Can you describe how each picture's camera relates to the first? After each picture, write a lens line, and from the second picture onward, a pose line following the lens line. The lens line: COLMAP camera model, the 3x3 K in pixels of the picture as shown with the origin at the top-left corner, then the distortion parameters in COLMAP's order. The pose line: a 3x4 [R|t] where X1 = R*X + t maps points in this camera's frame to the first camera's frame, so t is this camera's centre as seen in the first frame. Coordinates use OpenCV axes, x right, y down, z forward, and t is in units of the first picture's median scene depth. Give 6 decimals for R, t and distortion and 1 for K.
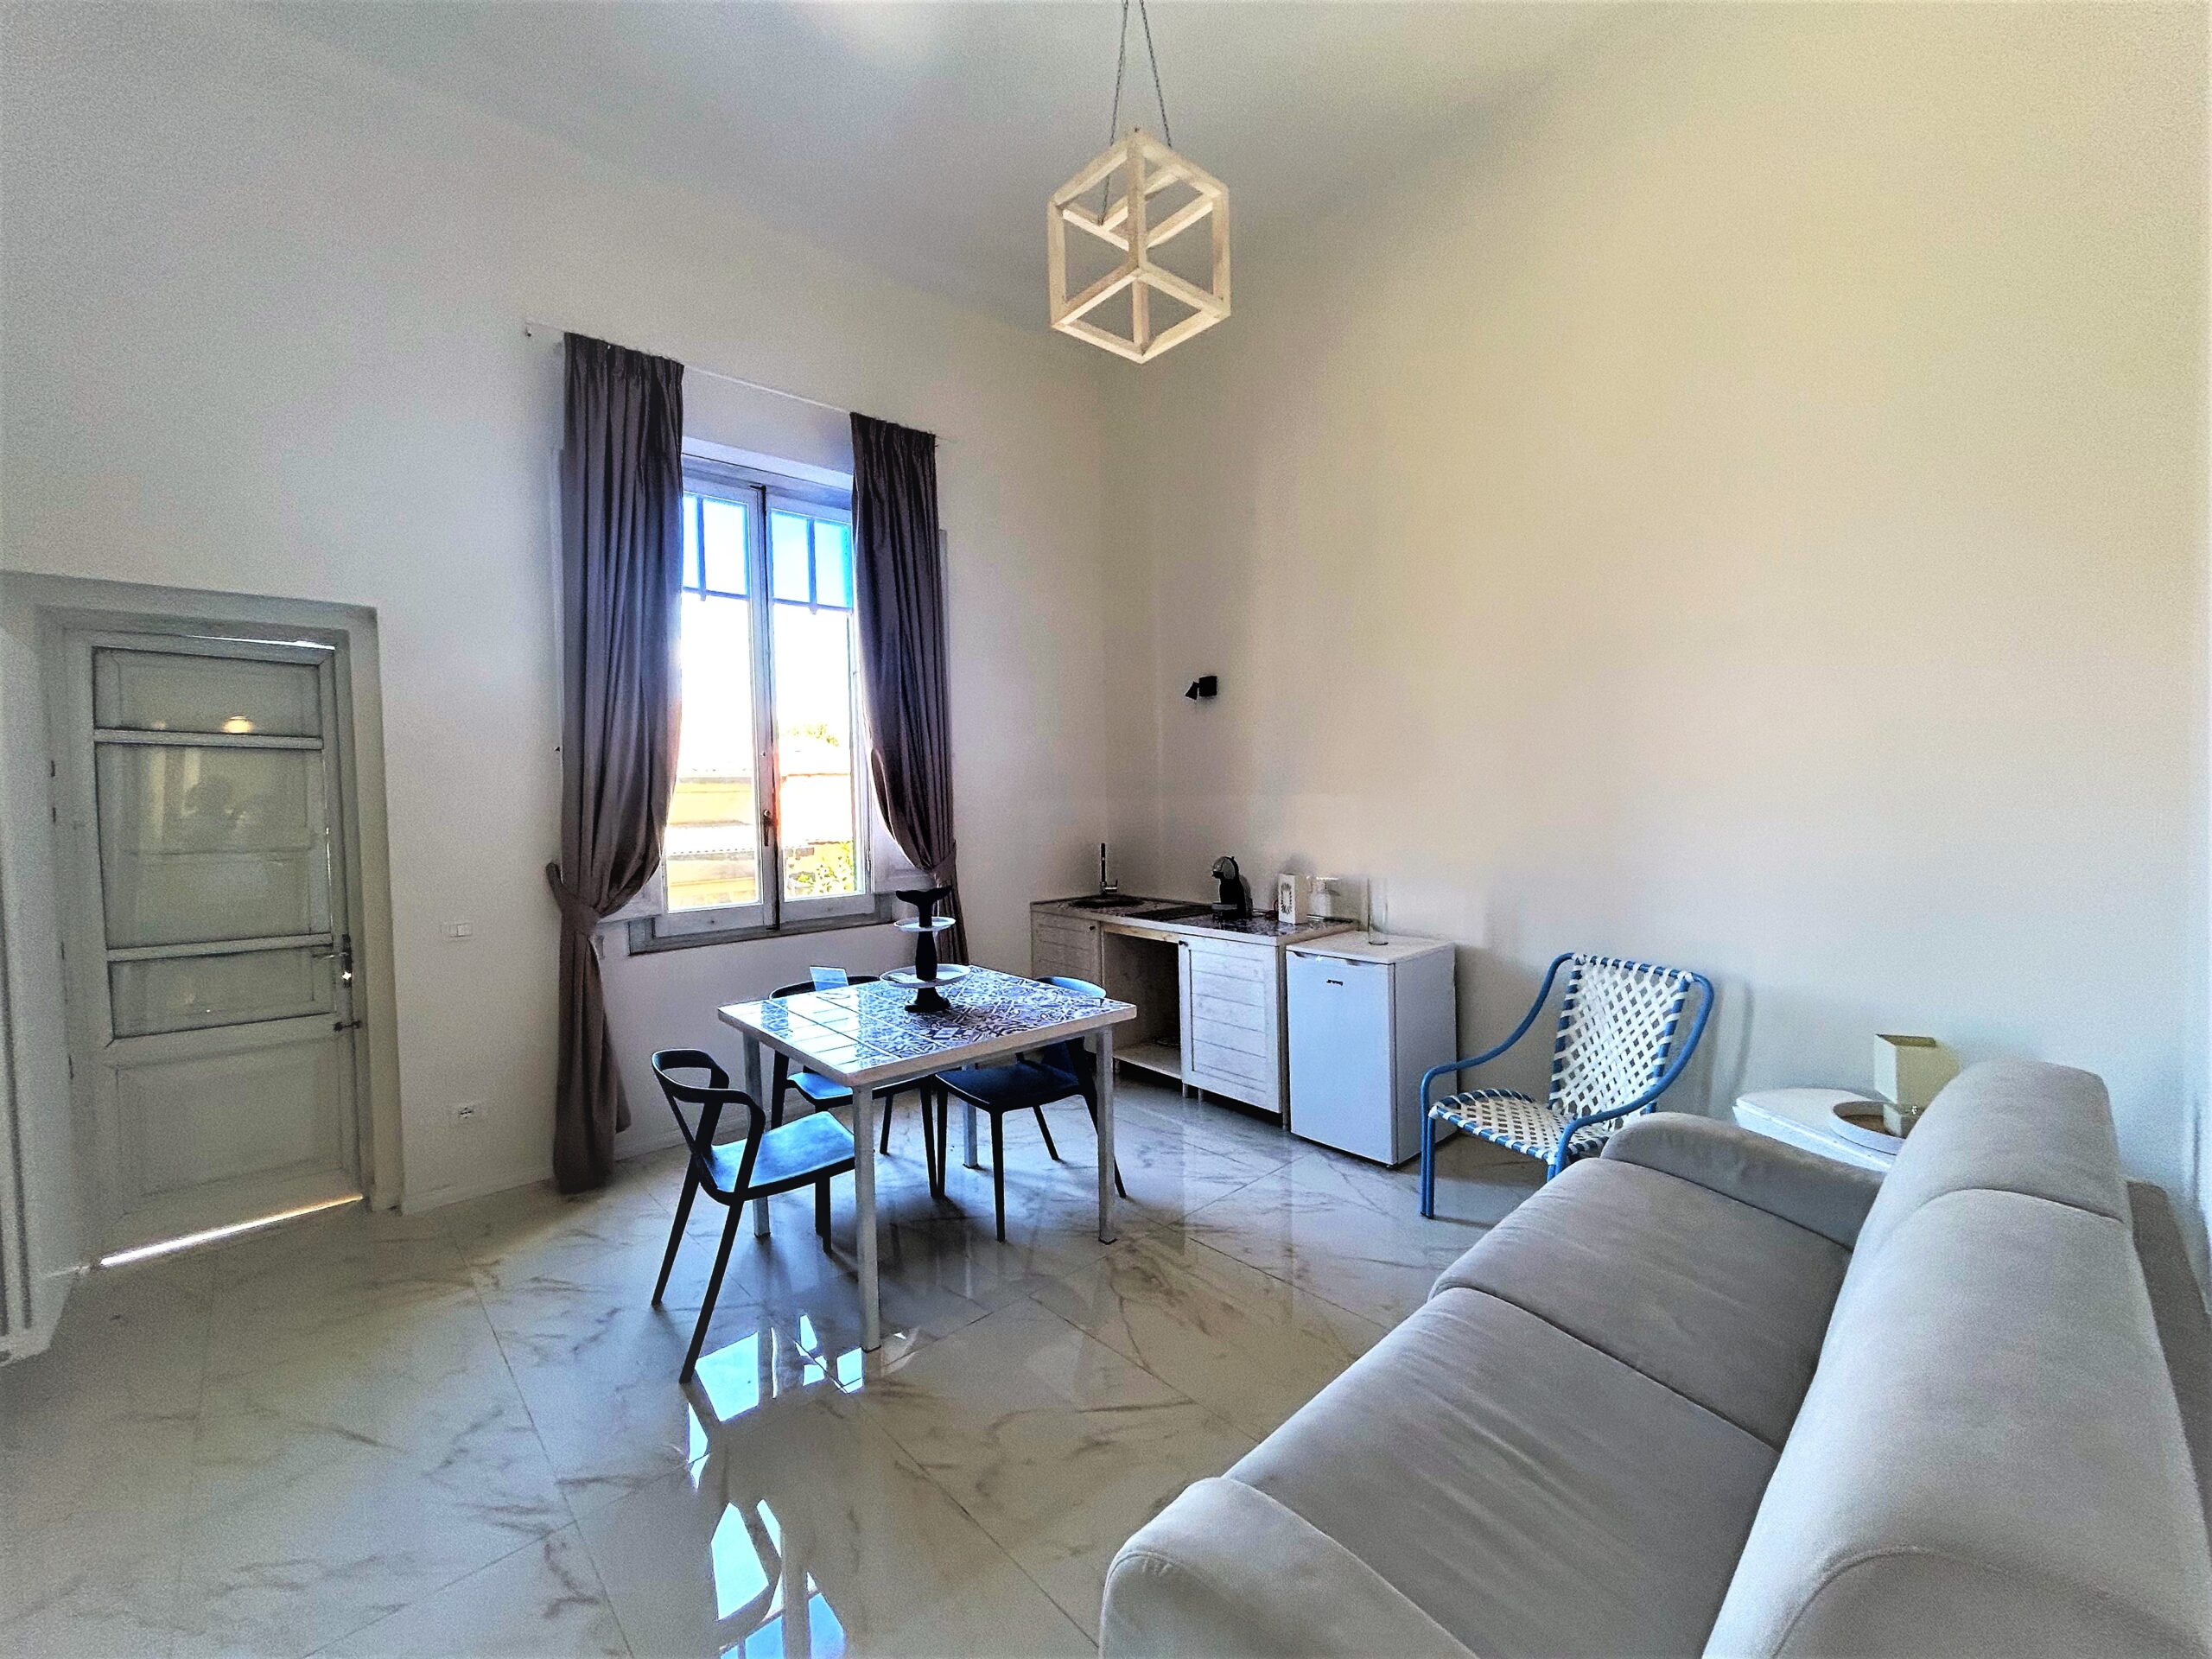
lens RADIAL K [[898.6, 0, 1107.3], [0, 898.6, 823.7], [0, 0, 1]] dist [-0.000040, 0.001073]
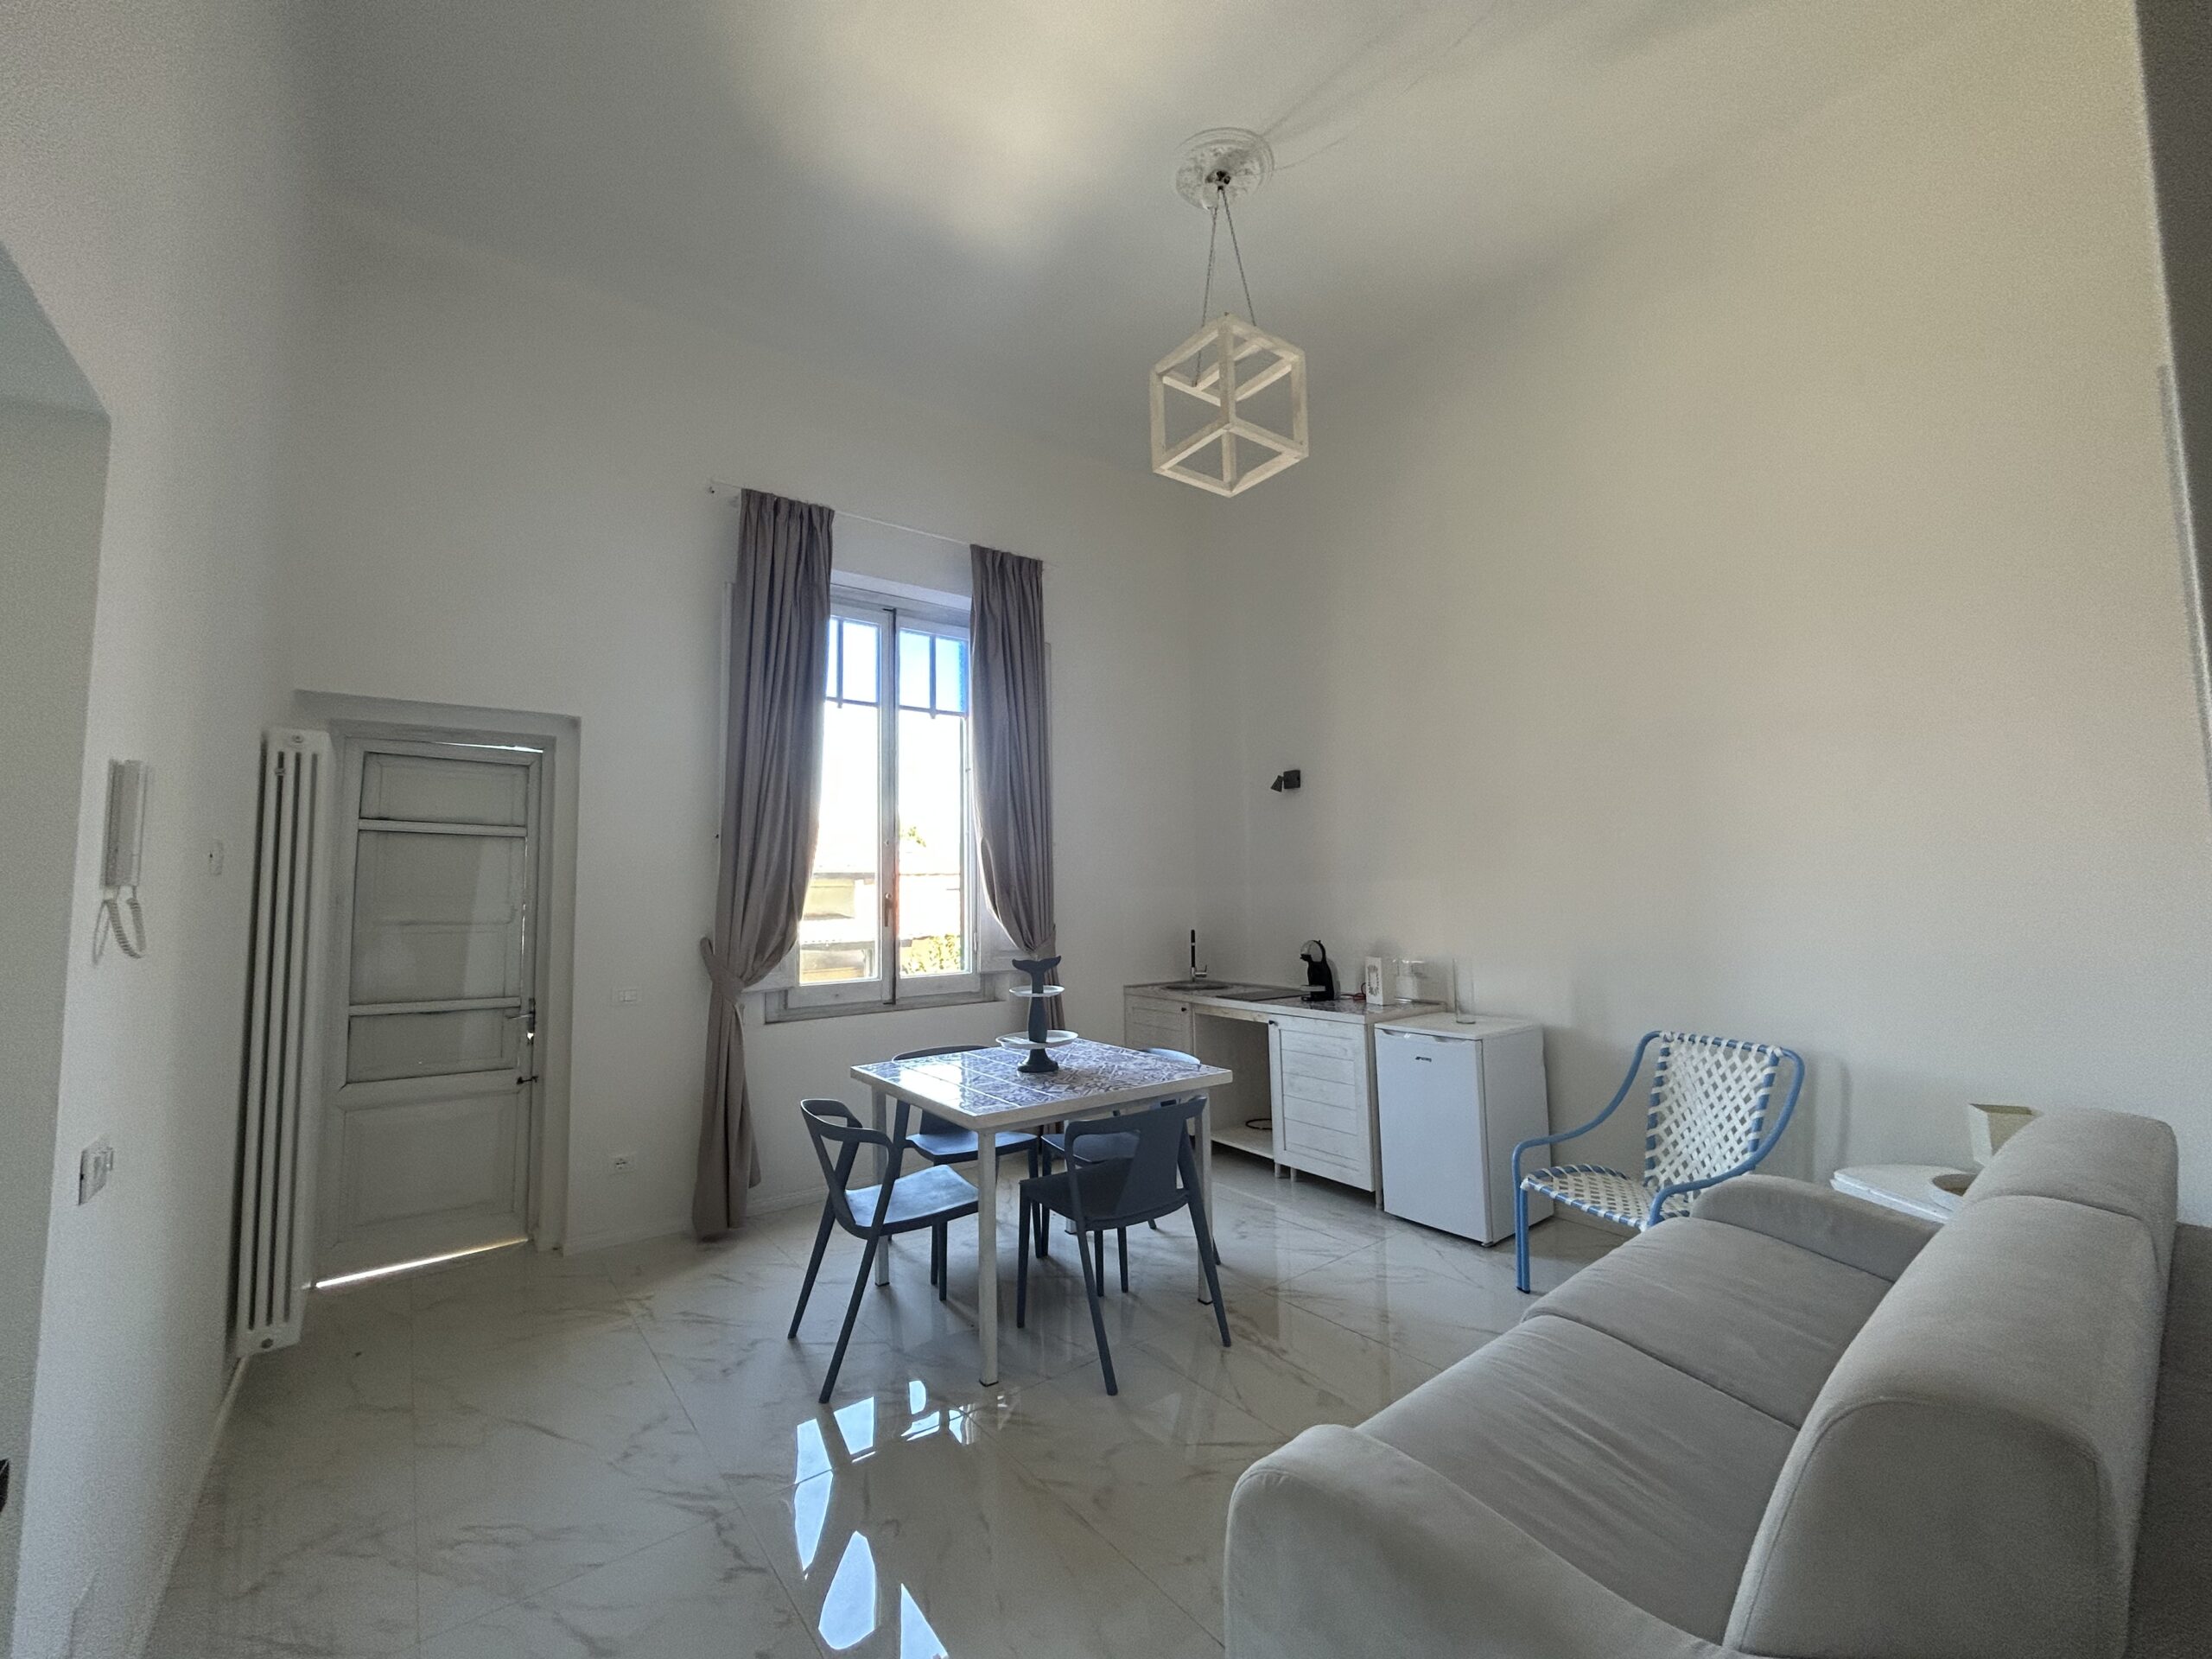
lens RADIAL K [[898.6, 0, 1107.3], [0, 898.6, 823.7], [0, 0, 1]] dist [-0.000040, 0.001073]
pose [[0.996065, -0.004057, -0.088537, -0.018633], [-0.006004, 0.993569, -0.113072, 0.030316], [0.088427, 0.113158, 0.989634, -0.098999]]
